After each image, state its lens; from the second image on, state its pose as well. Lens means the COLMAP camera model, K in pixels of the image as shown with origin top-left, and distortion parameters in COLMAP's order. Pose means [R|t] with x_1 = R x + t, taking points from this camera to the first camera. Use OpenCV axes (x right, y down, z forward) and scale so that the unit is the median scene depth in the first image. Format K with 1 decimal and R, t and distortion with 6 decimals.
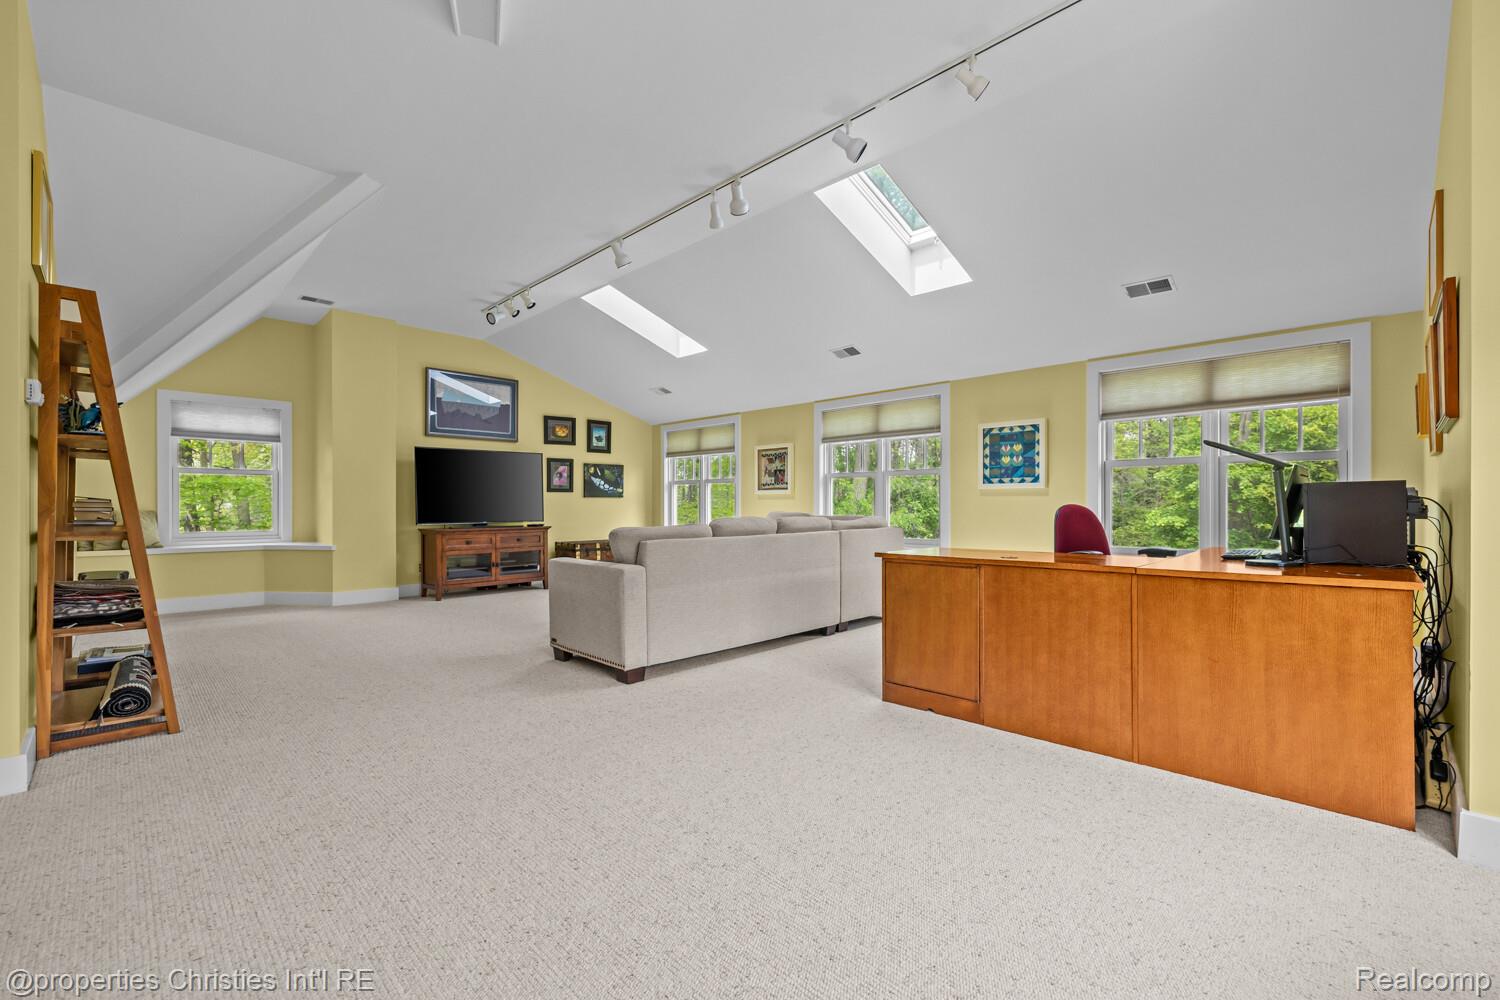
lens RADIAL K [[634.5, 0, 750.0], [0, 634.5, 500.0], [0, 0, 1]] dist [-0.000877, 0.000168]
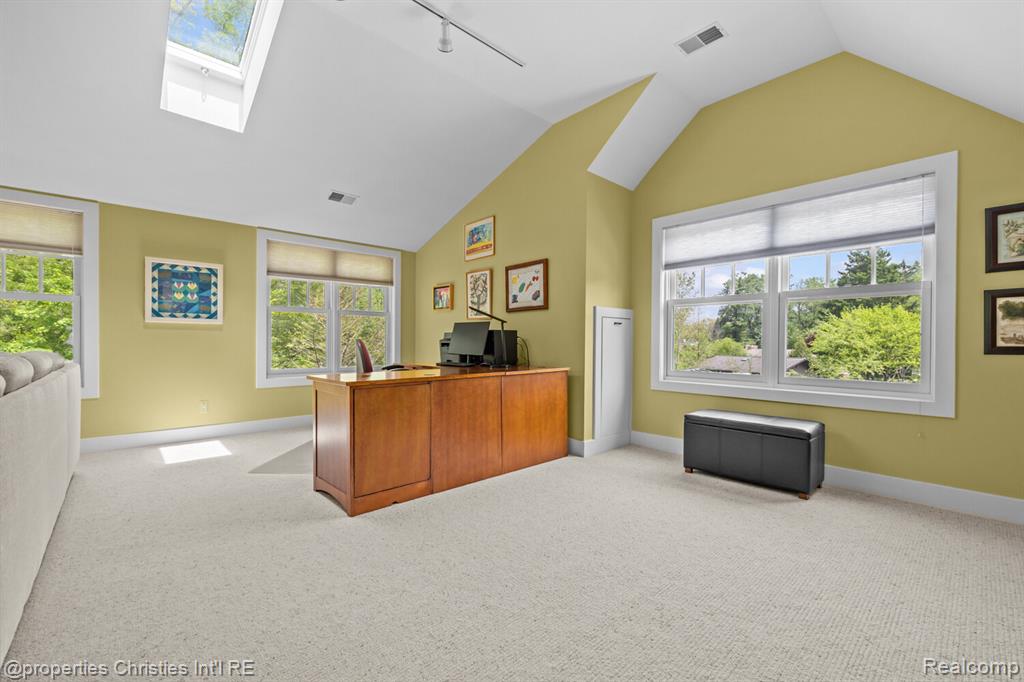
lens RADIAL K [[433.2, 0, 512.0], [0, 433.2, 341.0], [0, 0, 1]] dist [-0.000877, 0.000168]
pose [[0.039095, 0.003373, 0.999230, -0.316658], [-0.013098, 0.999910, -0.002862, 0.007814], [-0.999150, -0.012976, 0.039136, 0.422474]]
